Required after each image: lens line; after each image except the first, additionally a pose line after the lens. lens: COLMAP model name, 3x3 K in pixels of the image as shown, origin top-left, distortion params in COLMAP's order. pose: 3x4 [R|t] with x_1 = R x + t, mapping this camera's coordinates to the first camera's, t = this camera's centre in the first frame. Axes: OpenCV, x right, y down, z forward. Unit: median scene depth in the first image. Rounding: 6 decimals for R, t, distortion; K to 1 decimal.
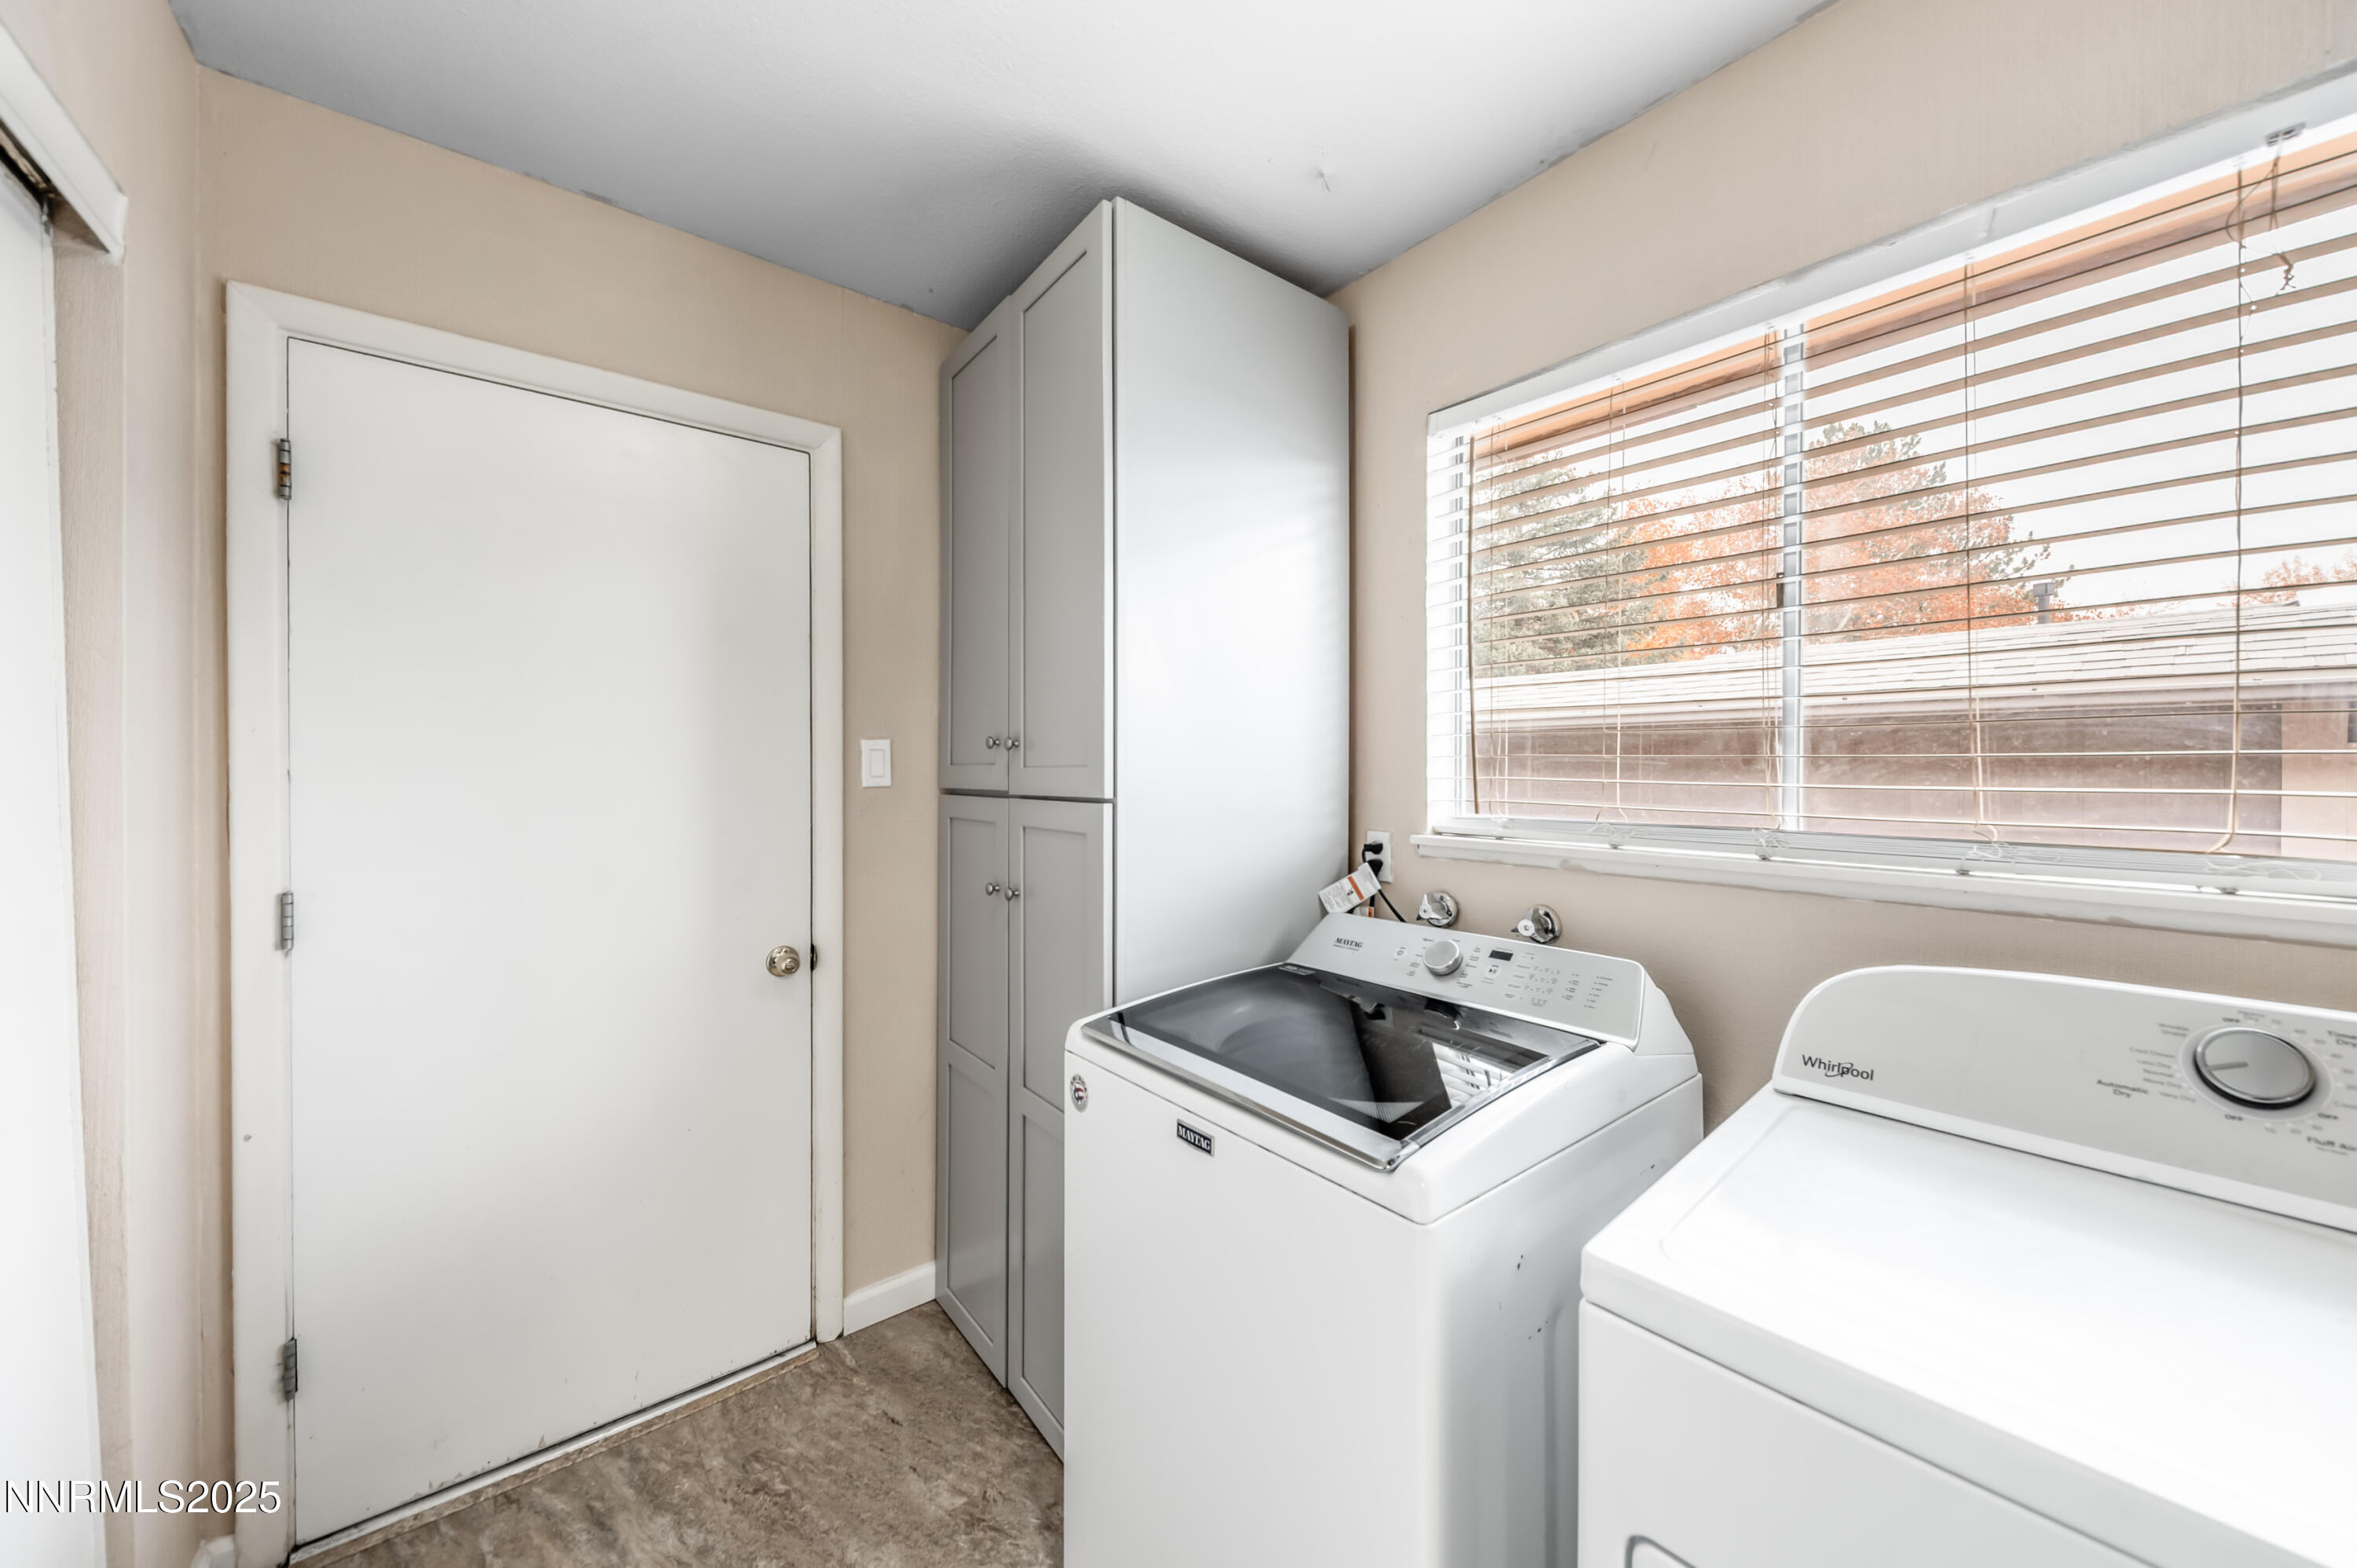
lens RADIAL K [[828.7, 0, 1180.3], [0, 828.7, 761.6], [0, 0, 1]] dist [0.002364, -0.002575]
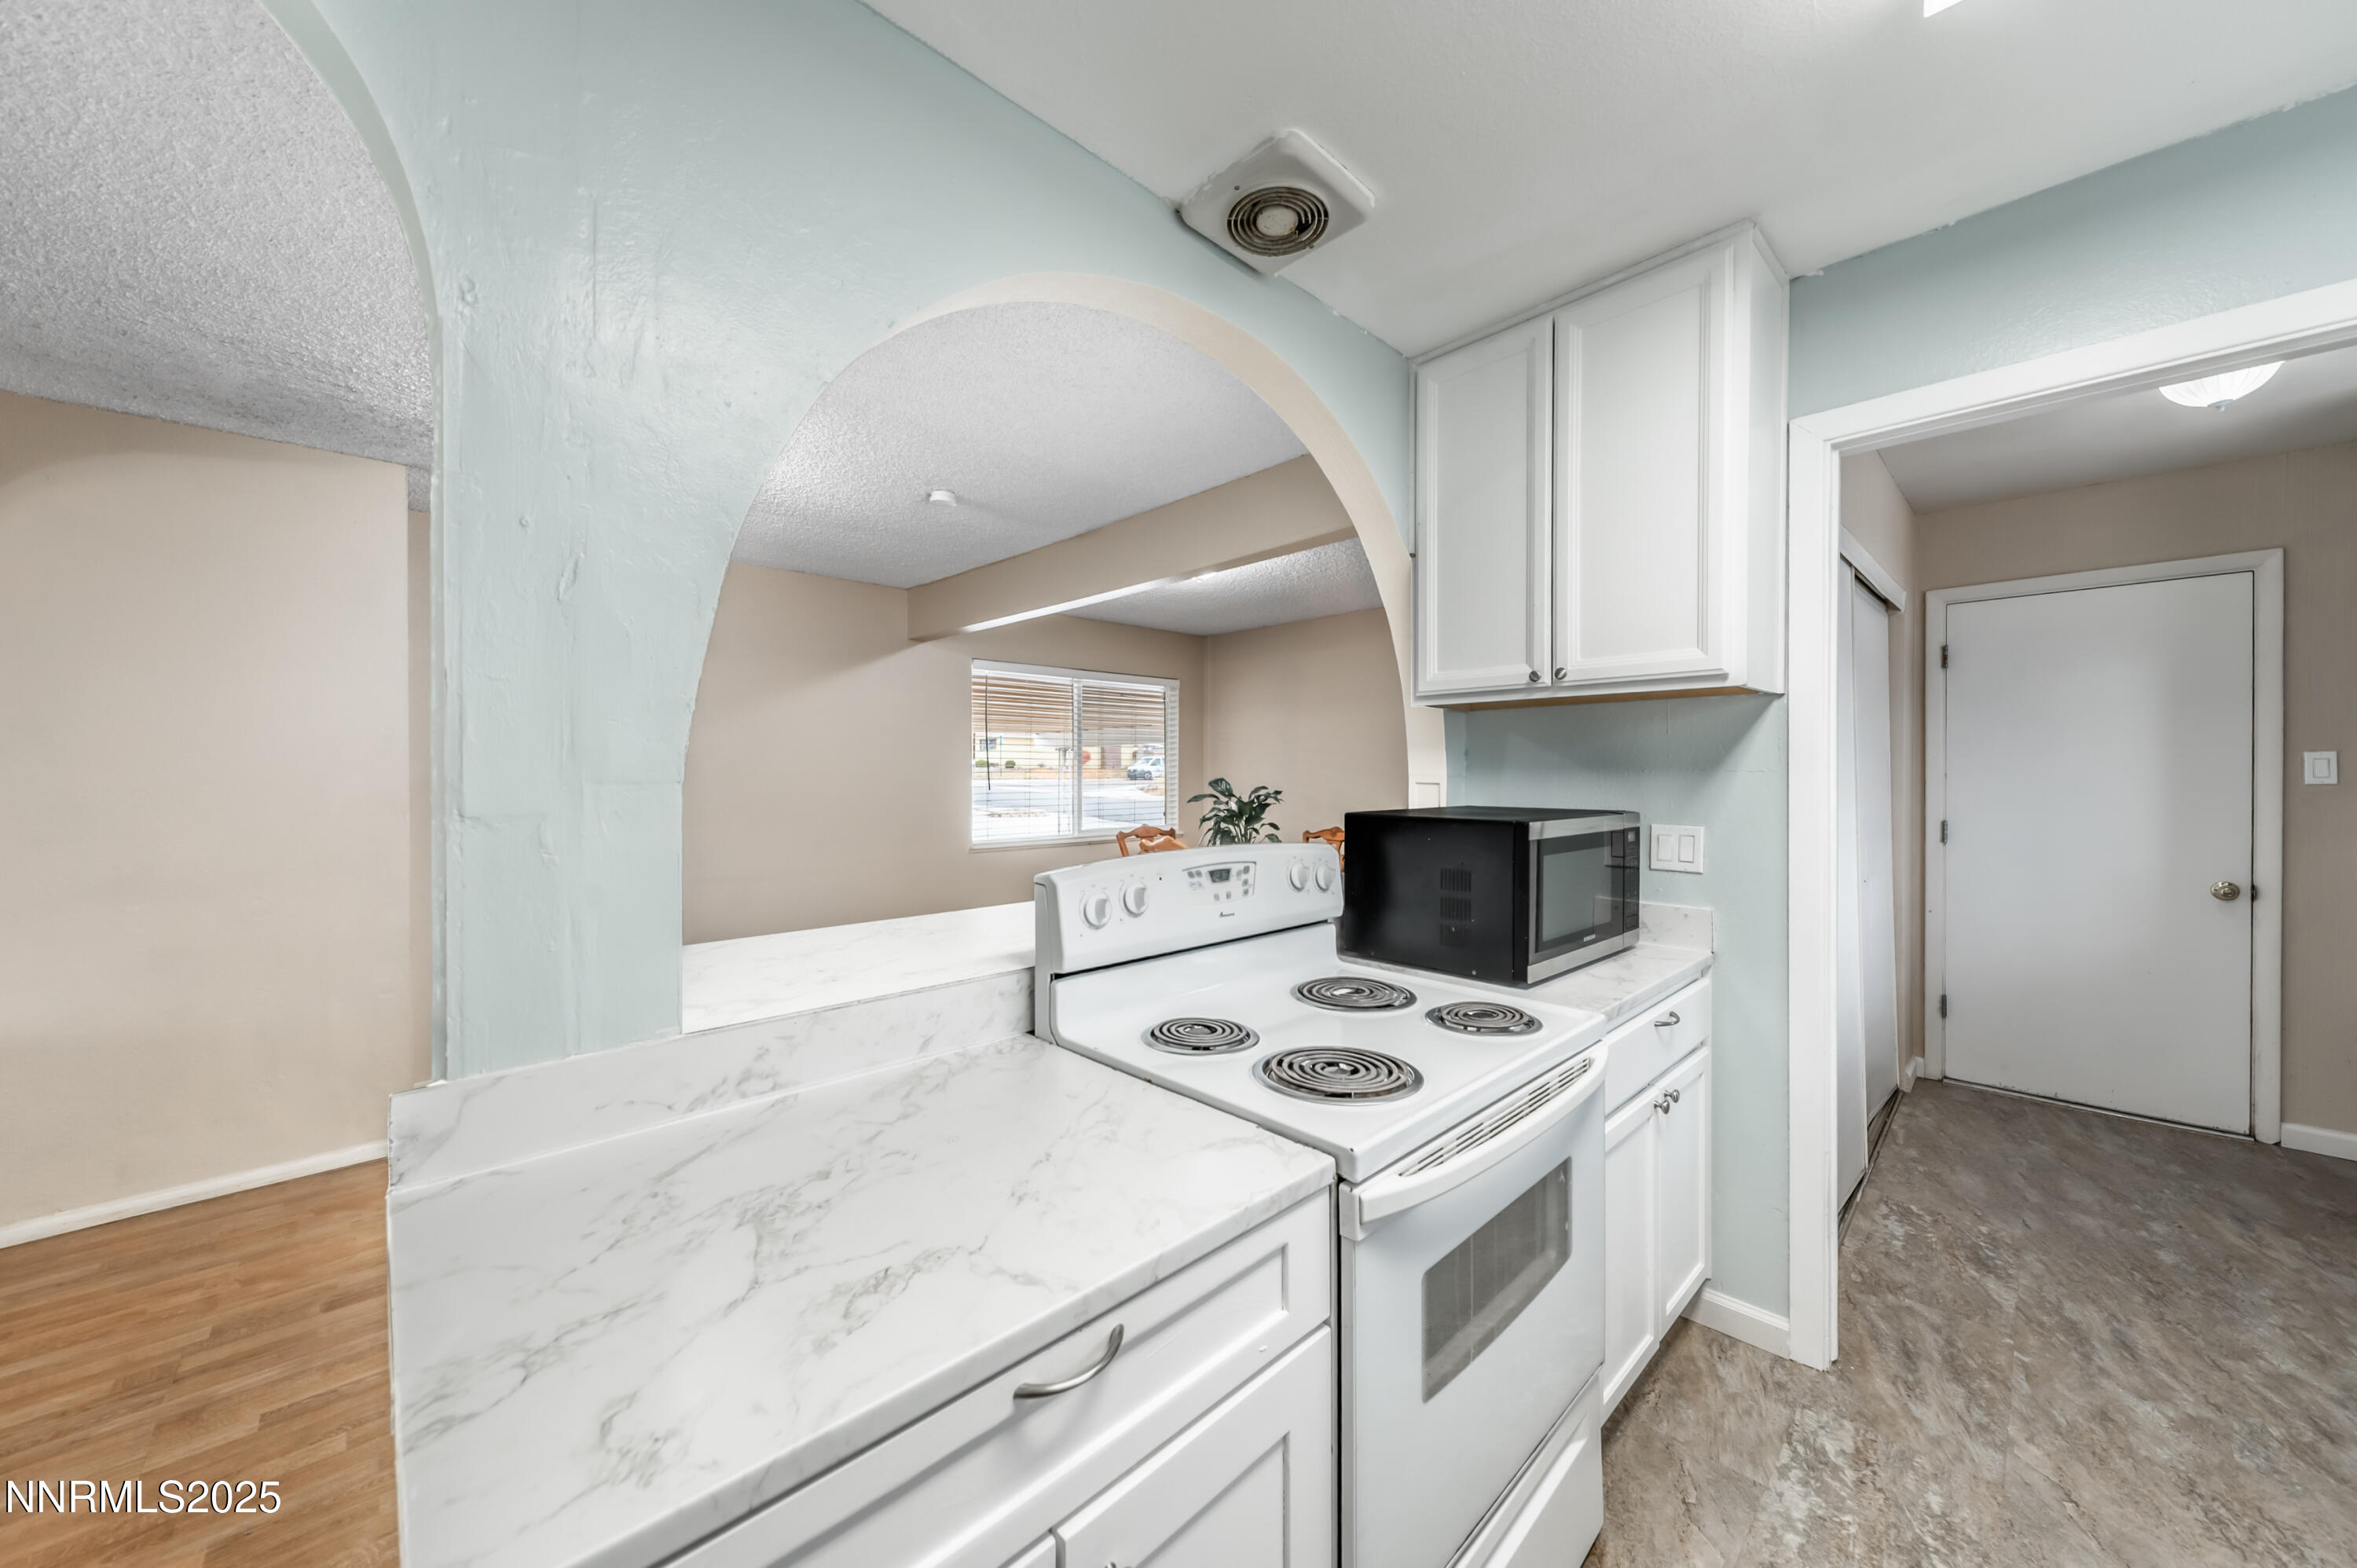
lens RADIAL K [[843.6, 0, 1194.8], [0, 843.6, 785.3], [0, 0, 1]] dist [0.000612, -0.000135]
pose [[0.098184, 0.010359, -0.995114, 1.100631], [0.004133, 0.999933, 0.010817, 0.008949], [0.995160, -0.005175, 0.098134, -1.332828]]
